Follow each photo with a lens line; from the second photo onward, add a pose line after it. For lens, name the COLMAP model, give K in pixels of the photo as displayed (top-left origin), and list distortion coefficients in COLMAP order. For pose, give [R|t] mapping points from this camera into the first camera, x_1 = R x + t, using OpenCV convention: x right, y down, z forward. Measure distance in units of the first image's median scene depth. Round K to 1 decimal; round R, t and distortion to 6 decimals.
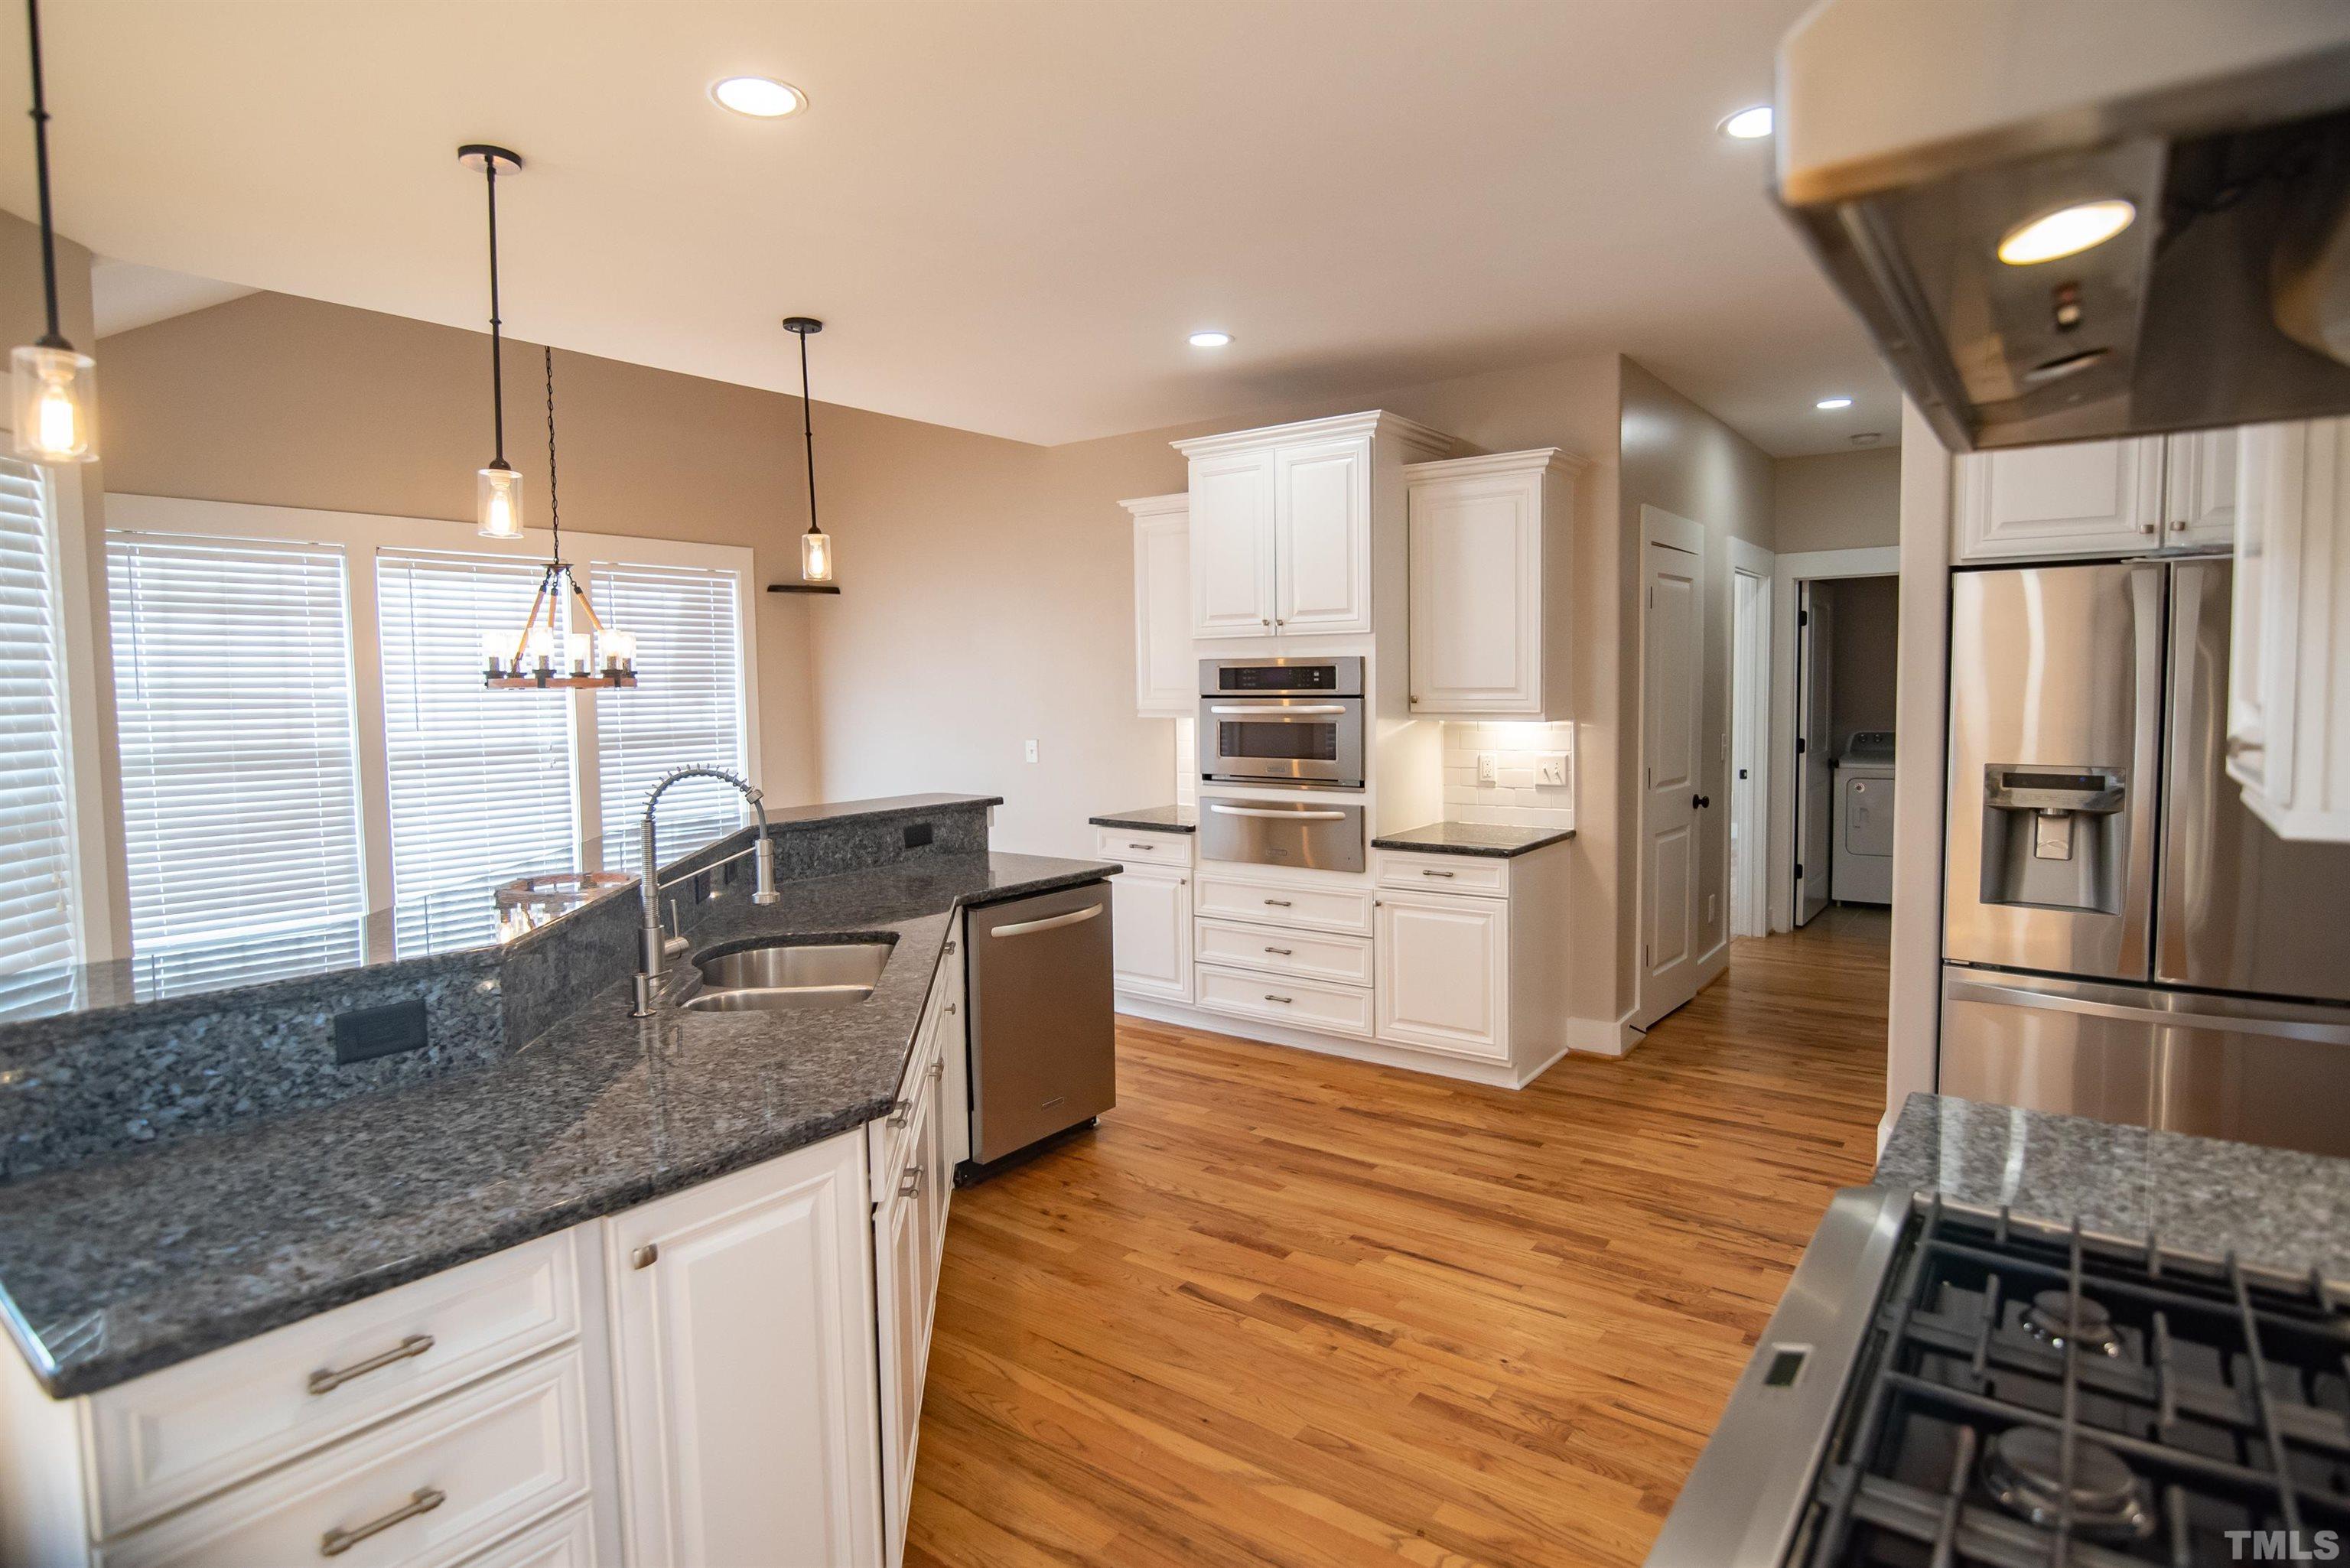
lens RADIAL K [[1188.7, 0, 1178.9], [0, 1188.7, 762.7], [0, 0, 1]] dist [-0.005487, -0.003977]
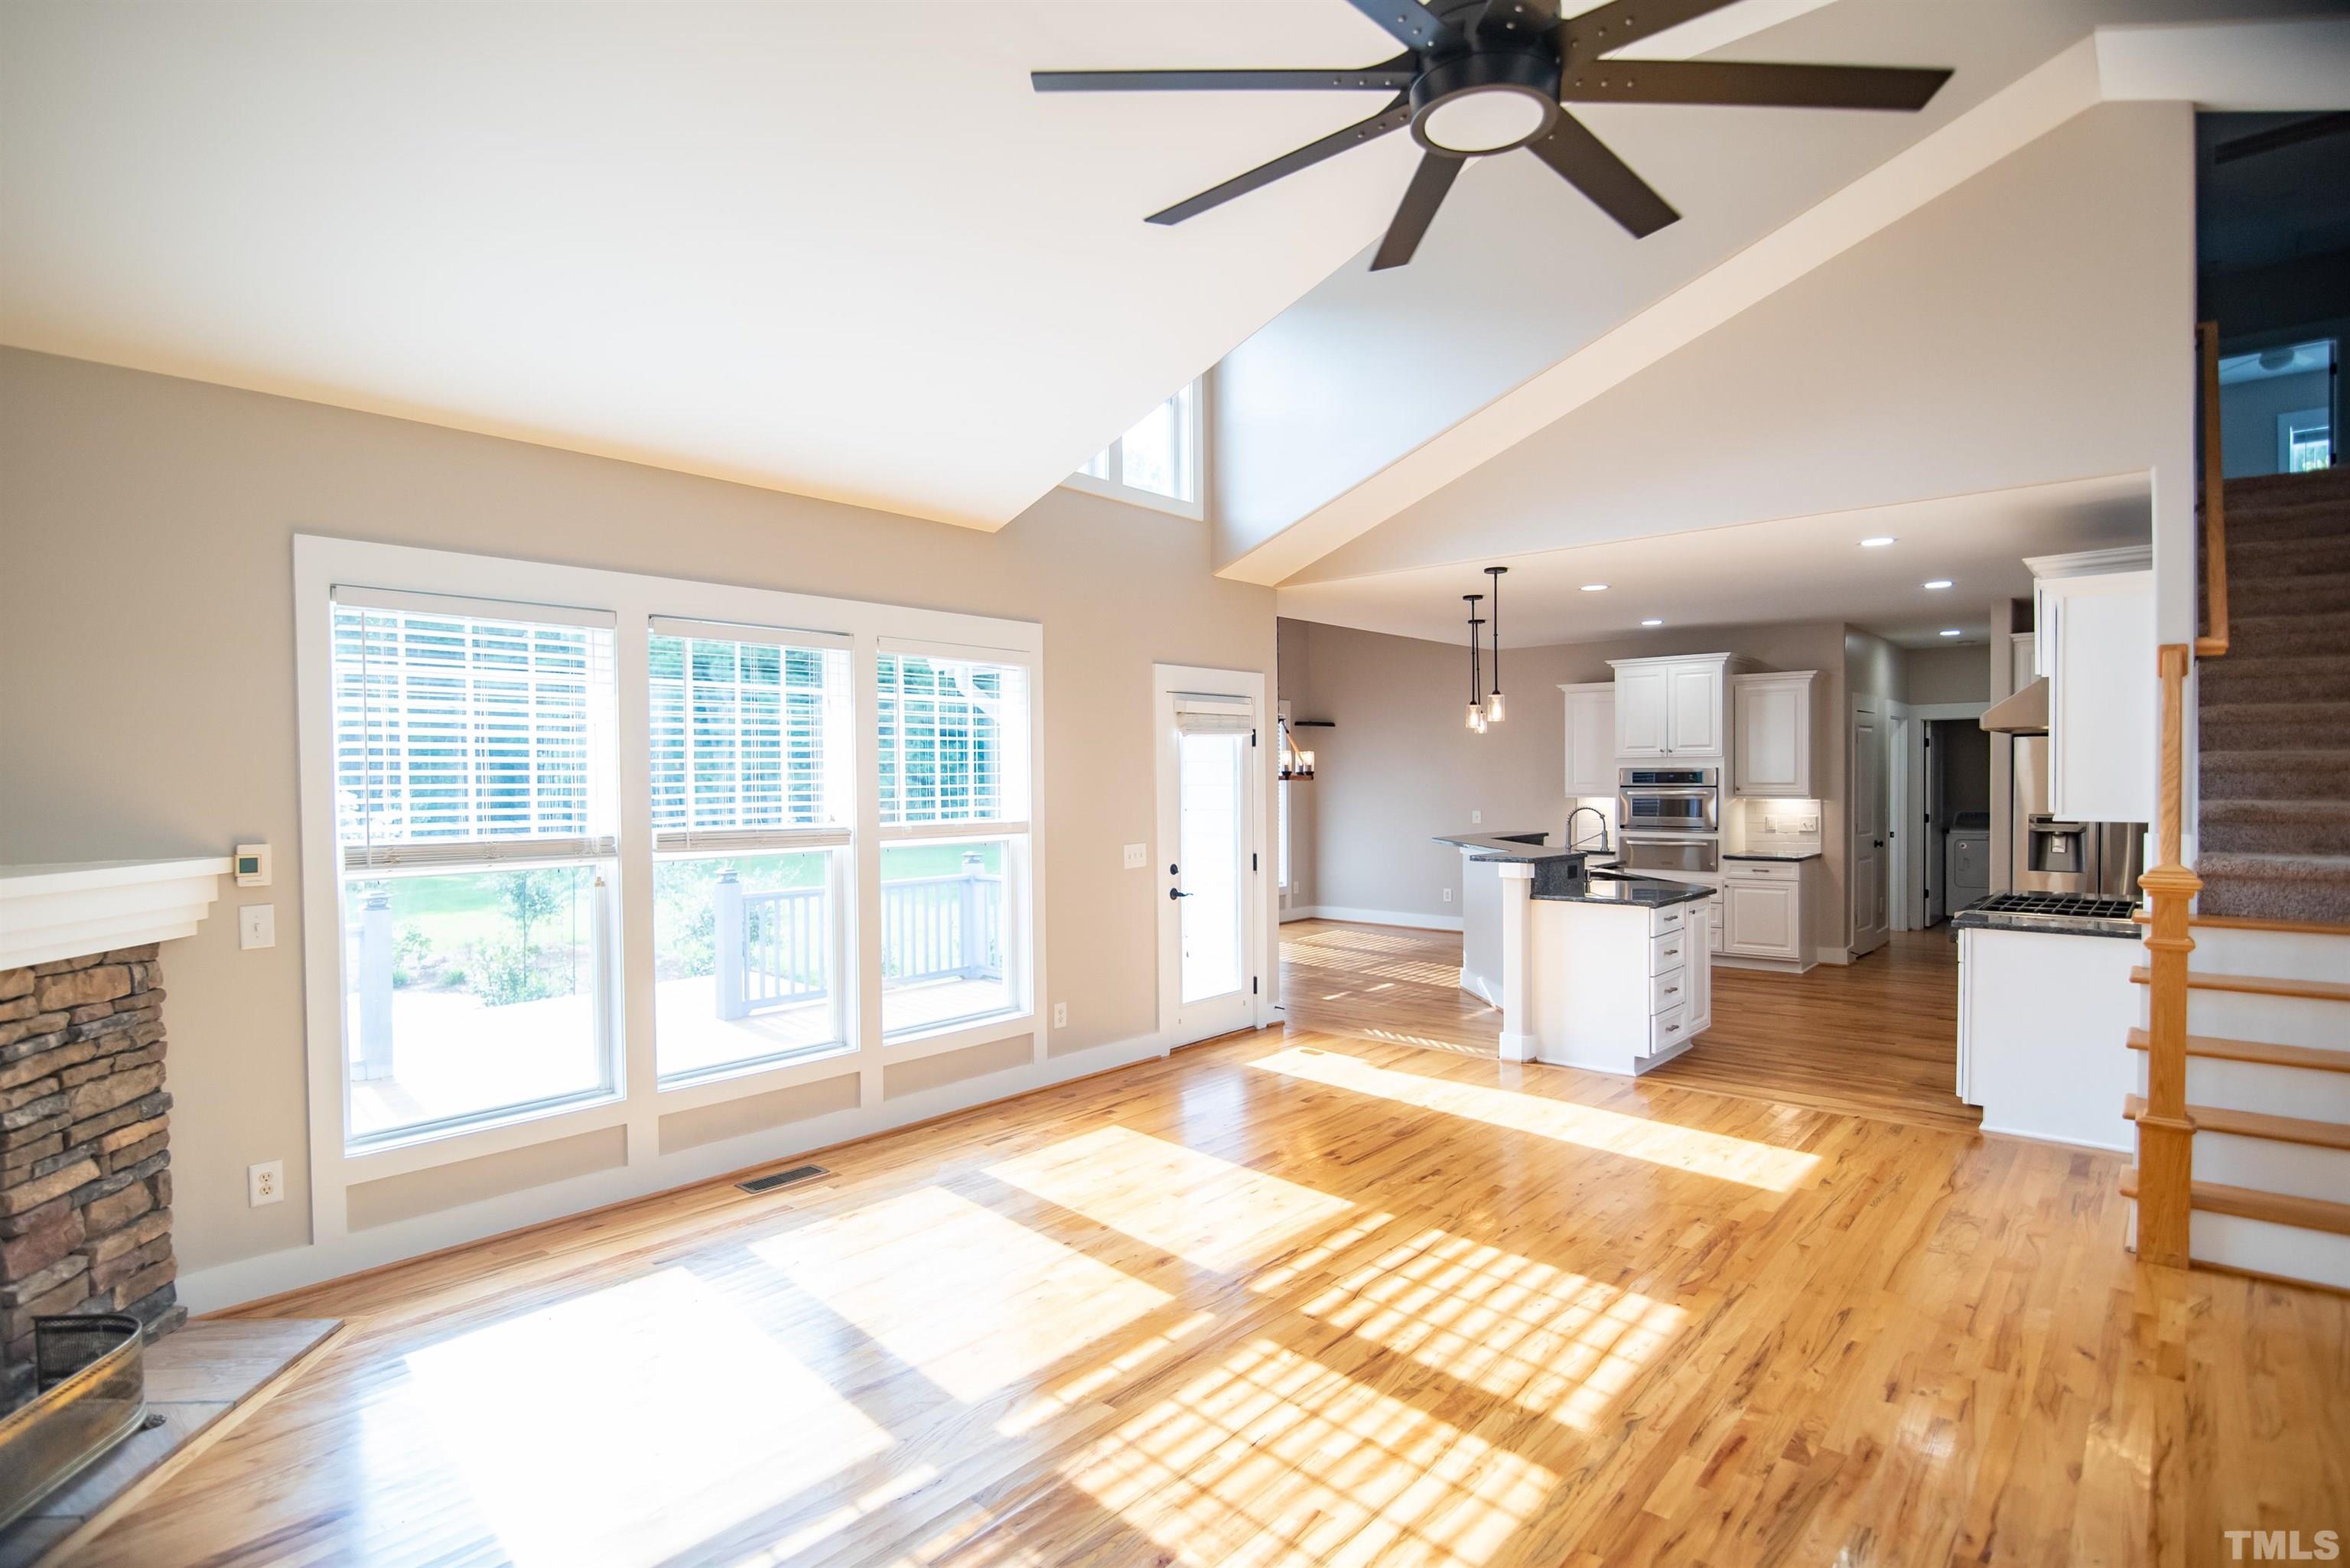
lens RADIAL K [[1188.7, 0, 1082.7], [0, 1188.7, 792.7], [0, 0, 1]] dist [-0.005487, -0.003977]
pose [[0.994748, 0.007690, -0.102067, -0.712511], [-0.012843, 0.998670, -0.049930, 0.070166], [0.101548, 0.050978, 0.993524, -1.139008]]
